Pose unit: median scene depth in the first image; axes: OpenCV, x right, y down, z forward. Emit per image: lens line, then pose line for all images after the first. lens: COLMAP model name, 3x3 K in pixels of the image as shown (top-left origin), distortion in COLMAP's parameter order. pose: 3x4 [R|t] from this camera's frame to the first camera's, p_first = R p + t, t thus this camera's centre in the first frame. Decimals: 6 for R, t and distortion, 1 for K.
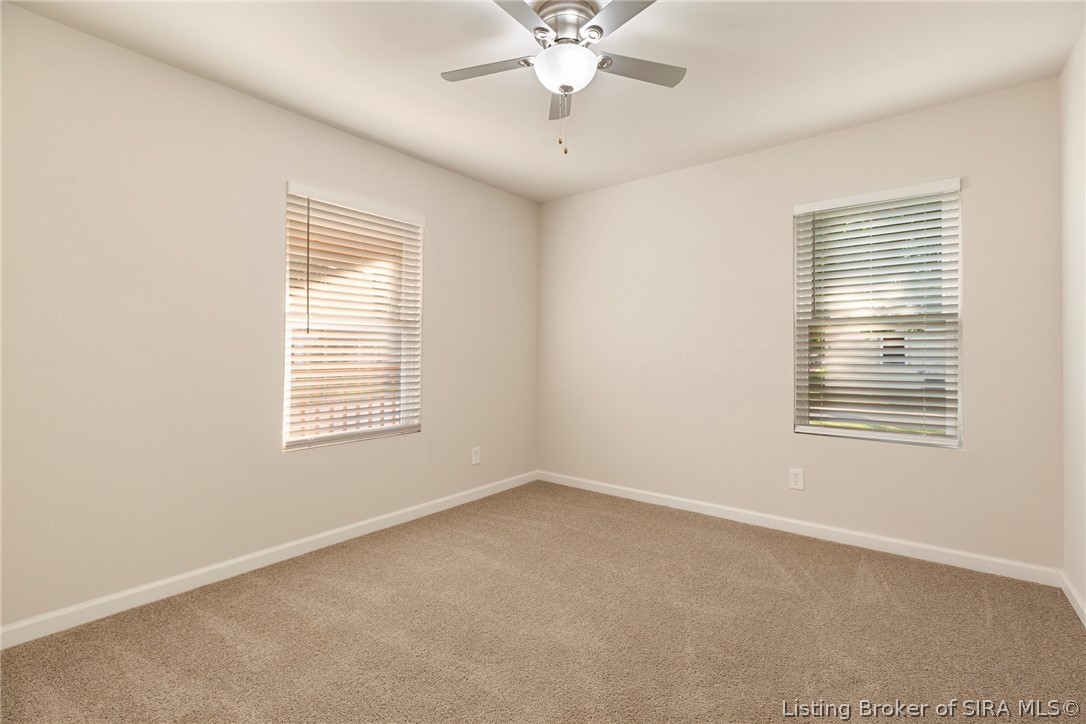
lens RADIAL K [[490.3, 0, 537.7], [0, 490.3, 356.2], [0, 0, 1]] dist [0.002339, -0.000270]
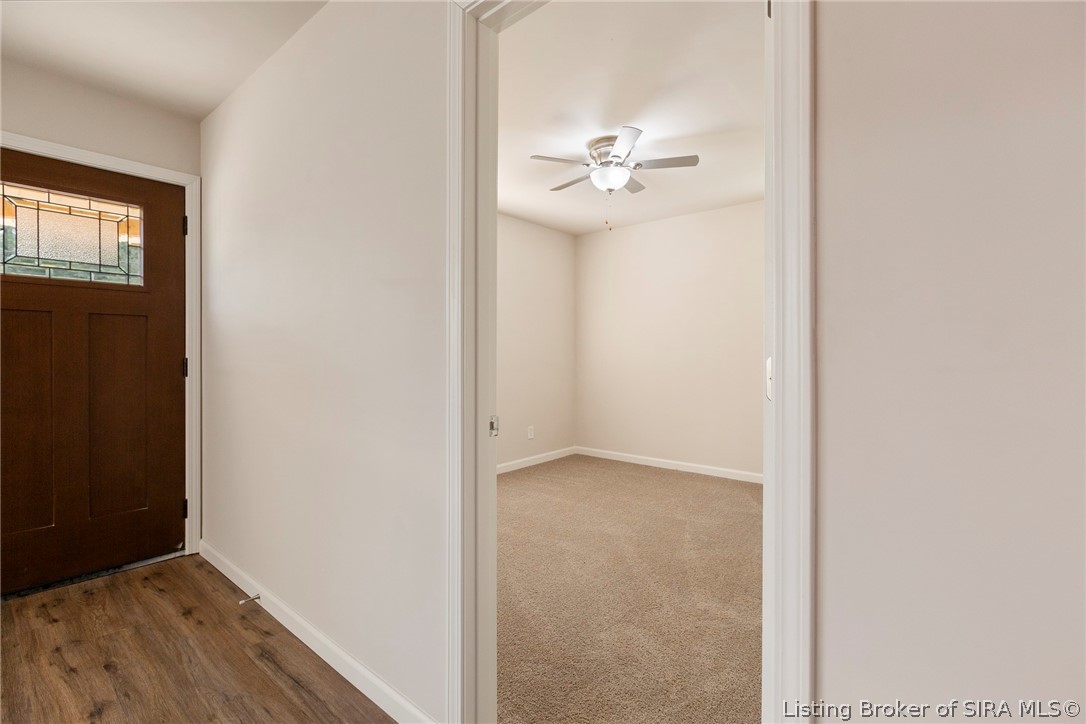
lens RADIAL K [[490.3, 0, 545.5], [0, 490.3, 360.6], [0, 0, 1]] dist [0.002339, -0.000270]
pose [[0.999880, -0.002884, -0.015211, -0.092054], [0.003026, 0.999952, 0.009317, -0.000707], [0.015183, -0.009362, 0.999841, -0.428164]]
